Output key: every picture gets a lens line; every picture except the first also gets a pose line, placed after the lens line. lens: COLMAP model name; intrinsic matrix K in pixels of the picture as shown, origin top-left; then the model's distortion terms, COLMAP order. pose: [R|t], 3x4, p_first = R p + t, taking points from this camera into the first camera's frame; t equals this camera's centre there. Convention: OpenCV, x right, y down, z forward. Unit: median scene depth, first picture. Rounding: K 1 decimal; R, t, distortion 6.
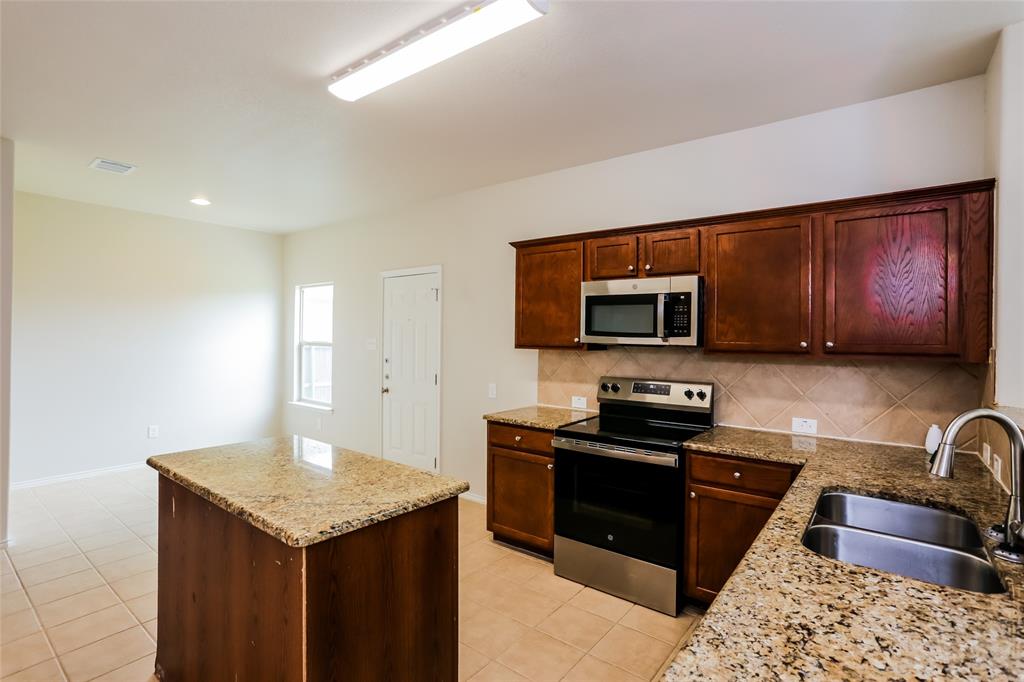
lens RADIAL K [[494.8, 0, 511.9], [0, 494.8, 338.3], [0, 0, 1]] dist [-0.027929, 0.006564]
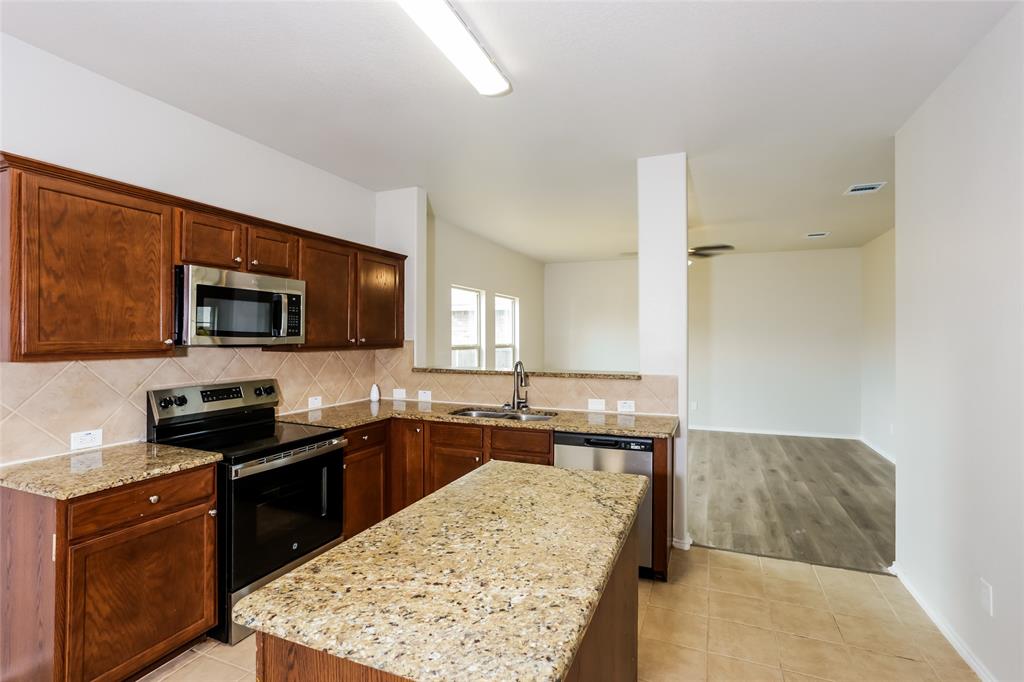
lens RADIAL K [[494.8, 0, 504.1], [0, 494.8, 334.2], [0, 0, 1]] dist [-0.027929, 0.006564]
pose [[-0.261568, -0.008668, 0.965146, -0.768902], [0.003392, 0.999945, 0.009900, -0.014642], [-0.965179, 0.005863, -0.261524, 0.795790]]
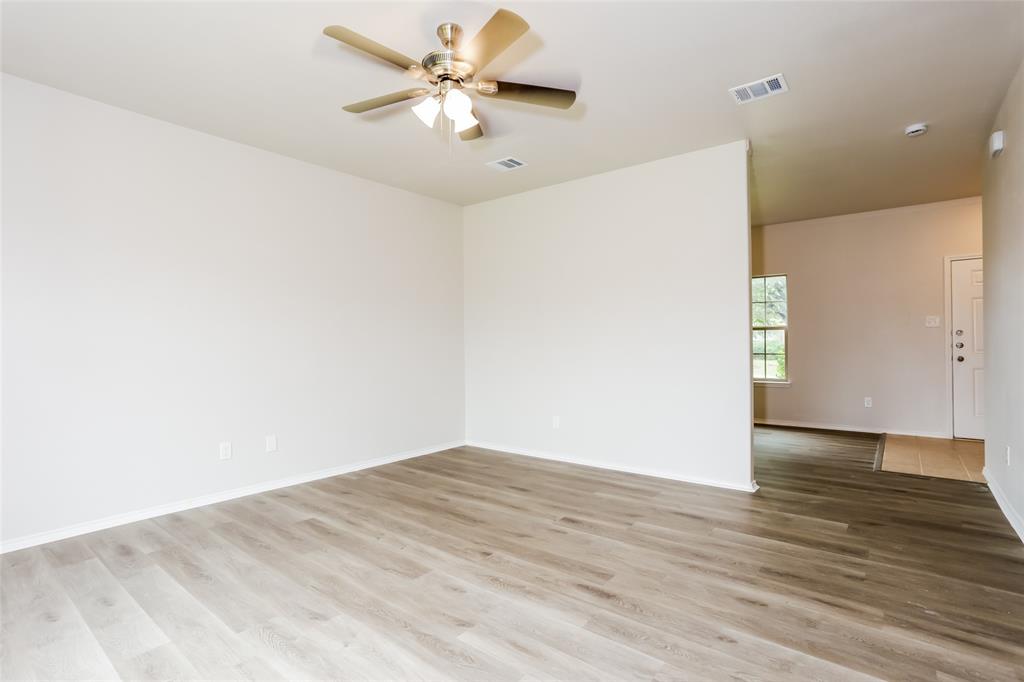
lens RADIAL K [[494.8, 0, 508.7], [0, 494.8, 343.1], [0, 0, 1]] dist [-0.027929, 0.006564]
pose [[-0.999751, -0.003008, 0.022096, 0.817777], [-0.002849, 0.999970, 0.007211, 0.106178], [-0.022117, 0.007146, -0.999730, 0.472018]]
